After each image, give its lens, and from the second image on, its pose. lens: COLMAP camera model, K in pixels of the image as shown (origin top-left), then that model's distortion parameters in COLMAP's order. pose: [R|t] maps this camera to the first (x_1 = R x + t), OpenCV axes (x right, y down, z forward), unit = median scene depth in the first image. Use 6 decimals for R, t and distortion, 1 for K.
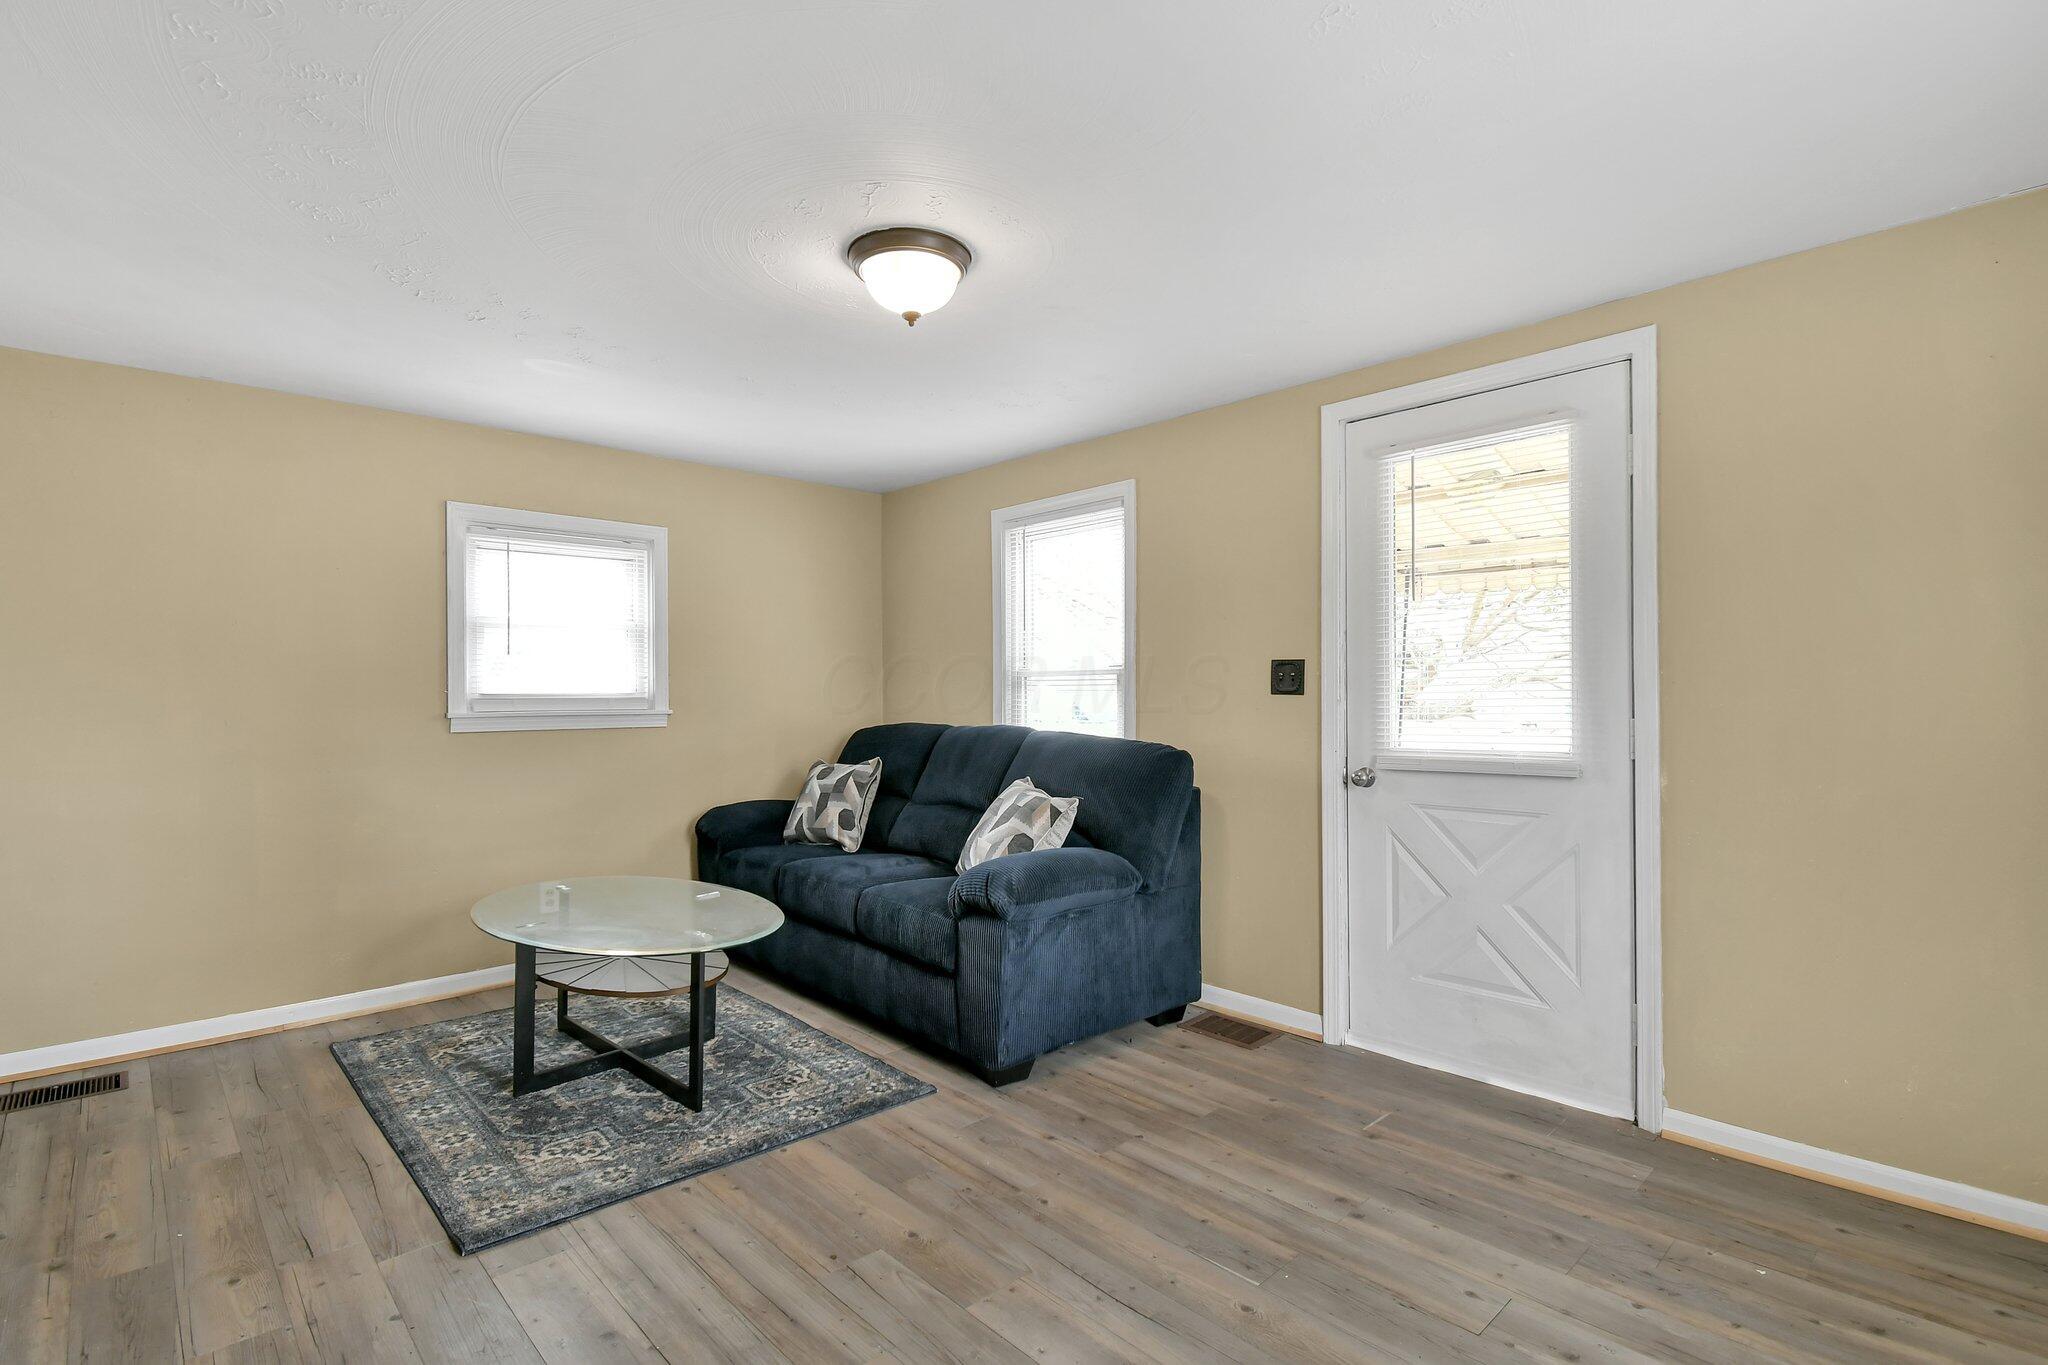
lens RADIAL K [[955.9, 0, 1023.6], [0, 955.9, 694.0], [0, 0, 1]] dist [0.023014, -0.023845]
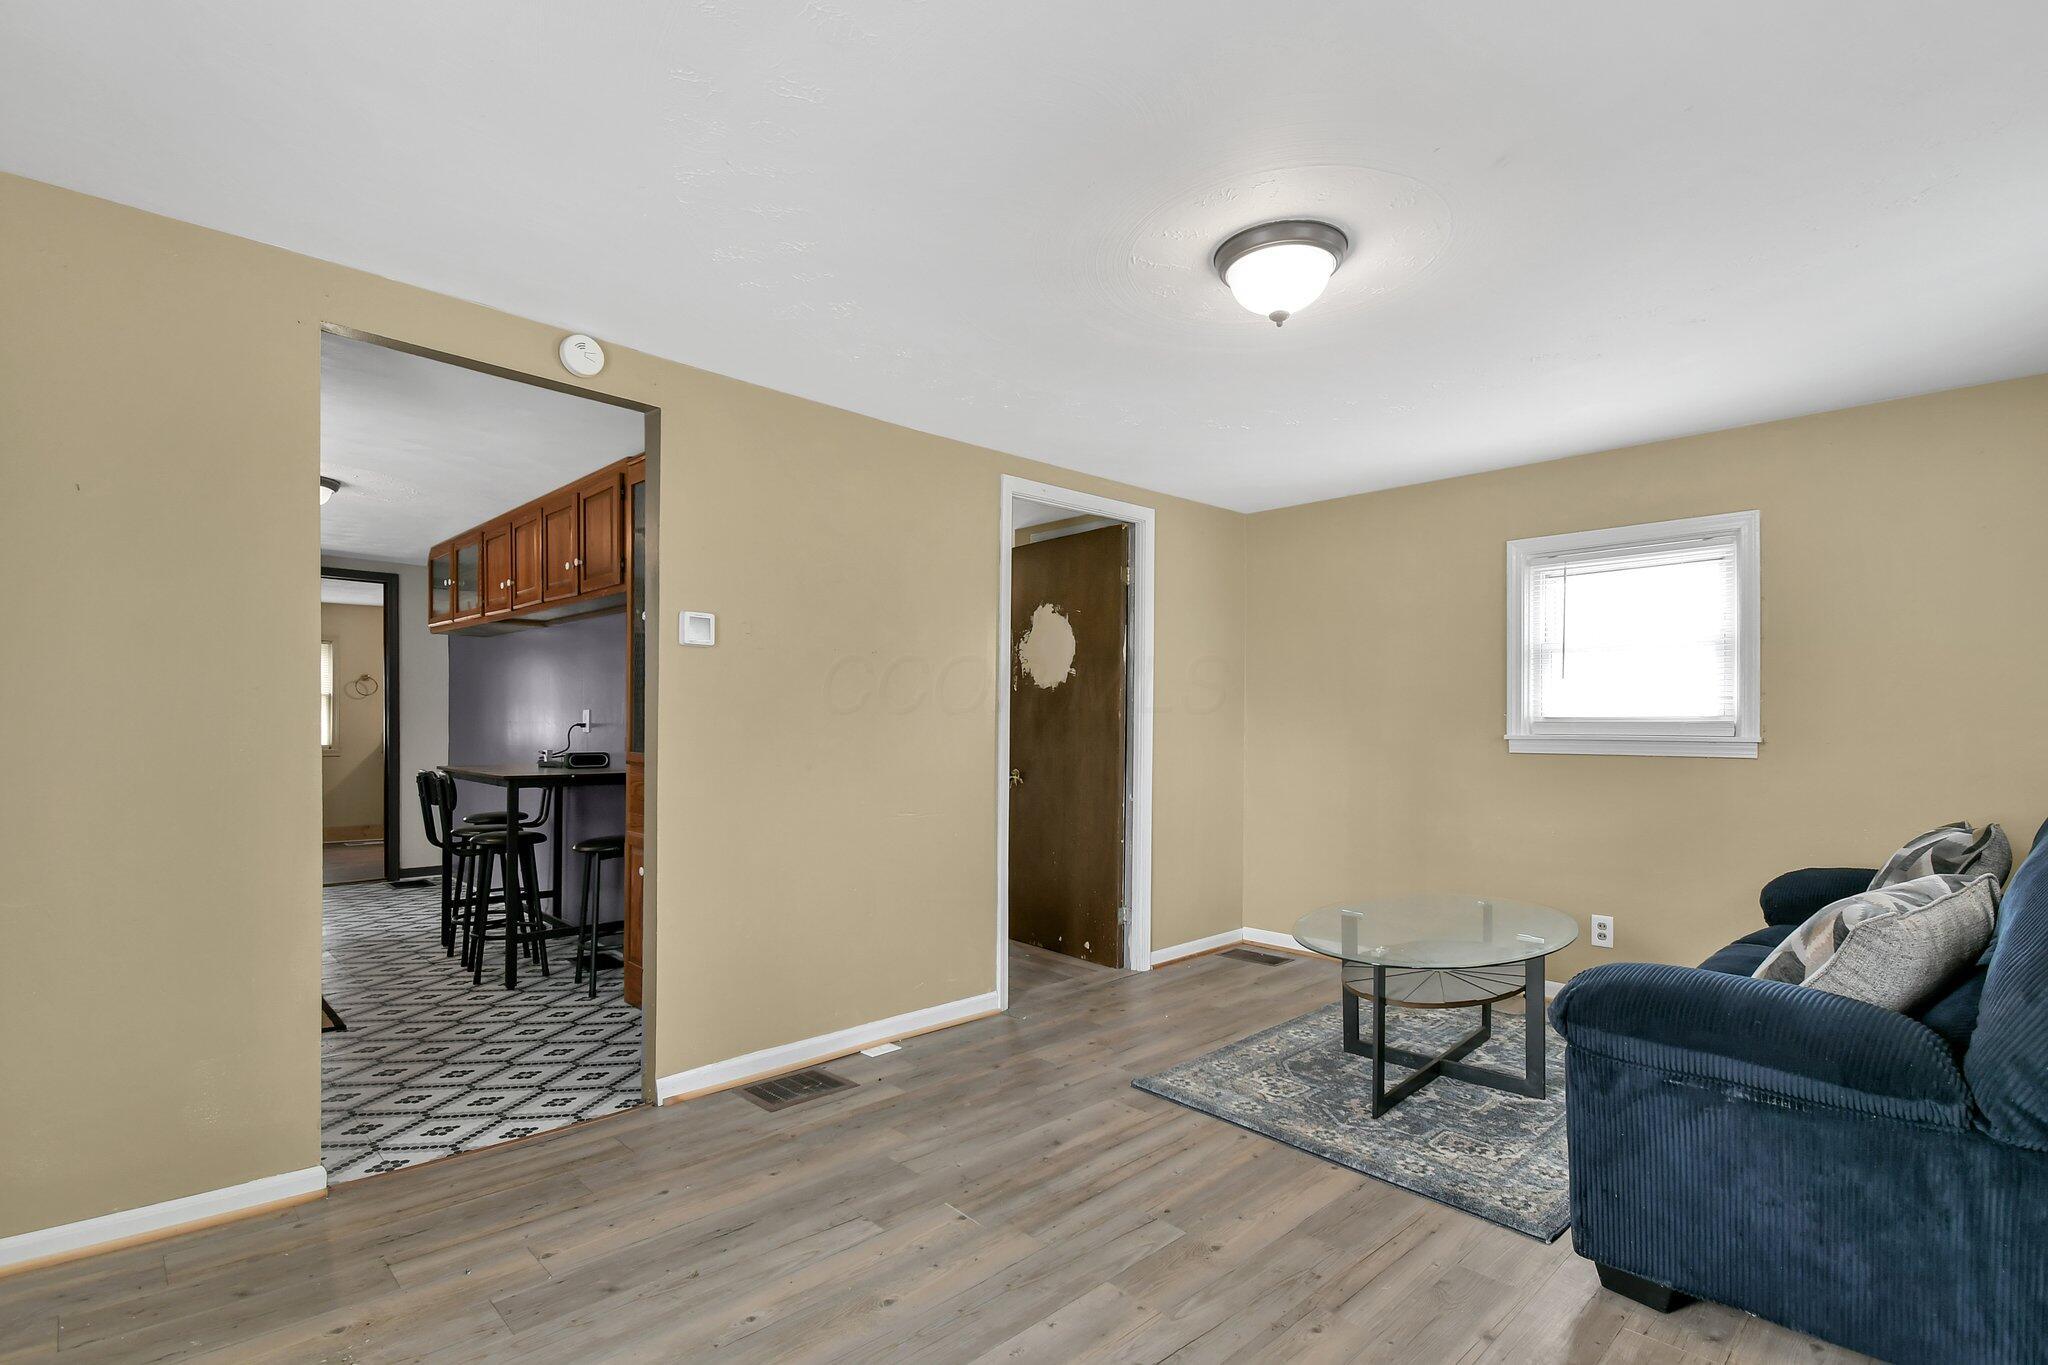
lens RADIAL K [[959.9, 0, 1018.6], [0, 959.9, 729.4], [0, 0, 1]] dist [0.001838, 0.000018]
pose [[-0.000968, 0.011592, -0.999932, 0.623624], [-0.004332, 0.999923, 0.011596, 0.004395], [0.999990, 0.004343, -0.000918, 0.554330]]
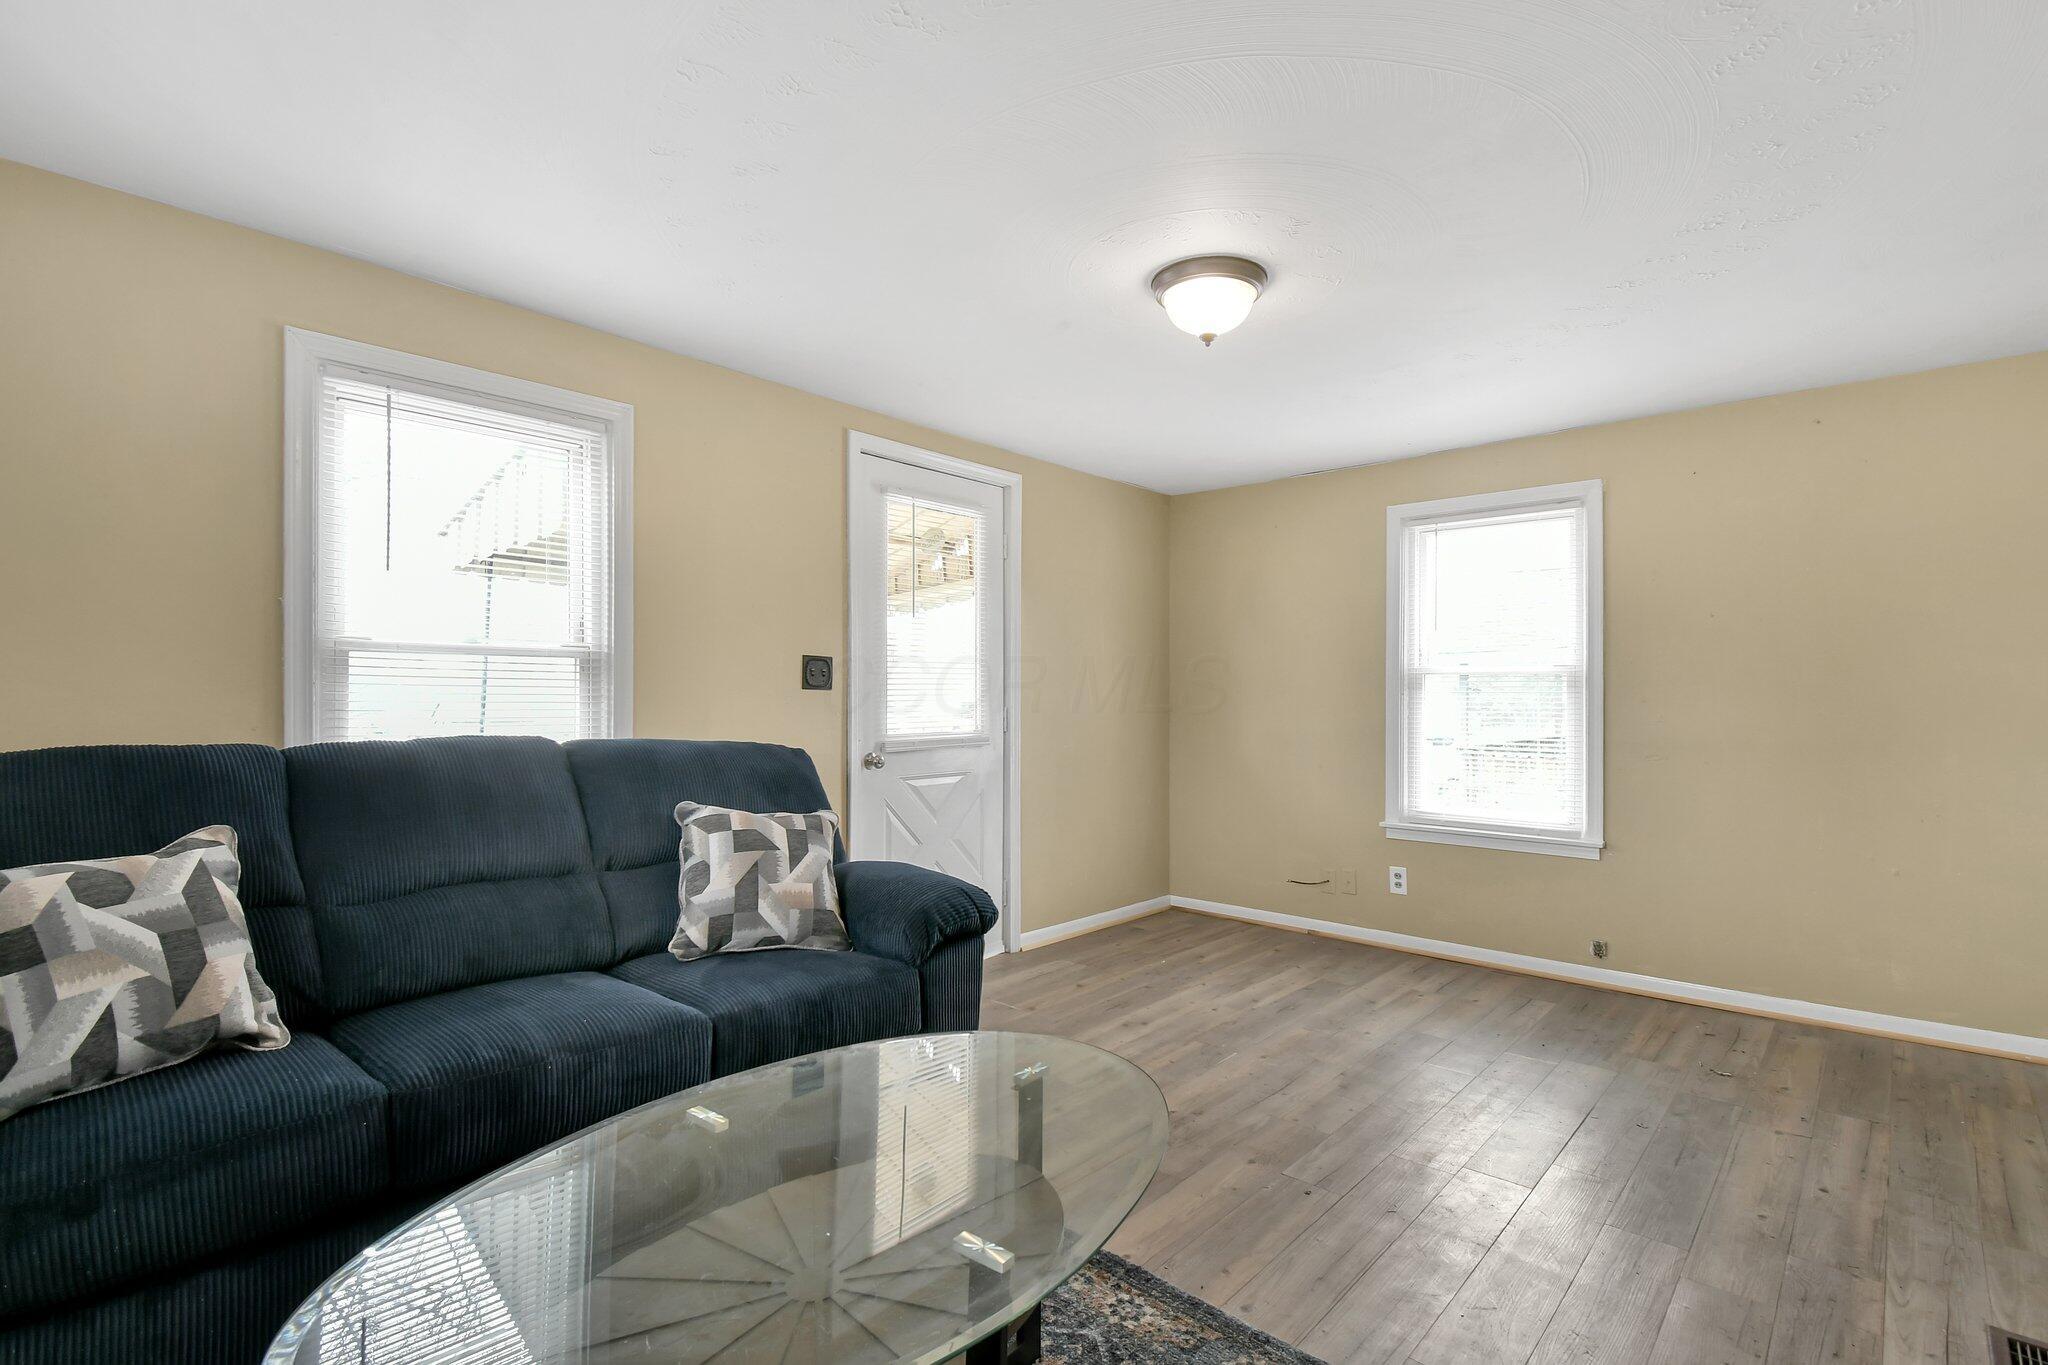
lens RADIAL K [[951.6, 0, 1024.0], [0, 951.6, 682.5], [0, 0, 1]] dist [0.013129, -0.000058]
pose [[-0.079417, 0.015442, 0.996722, -0.865332], [-0.007289, 0.999844, -0.016071, 0.009532], [-0.996815, -0.008541, -0.079292, 0.956716]]
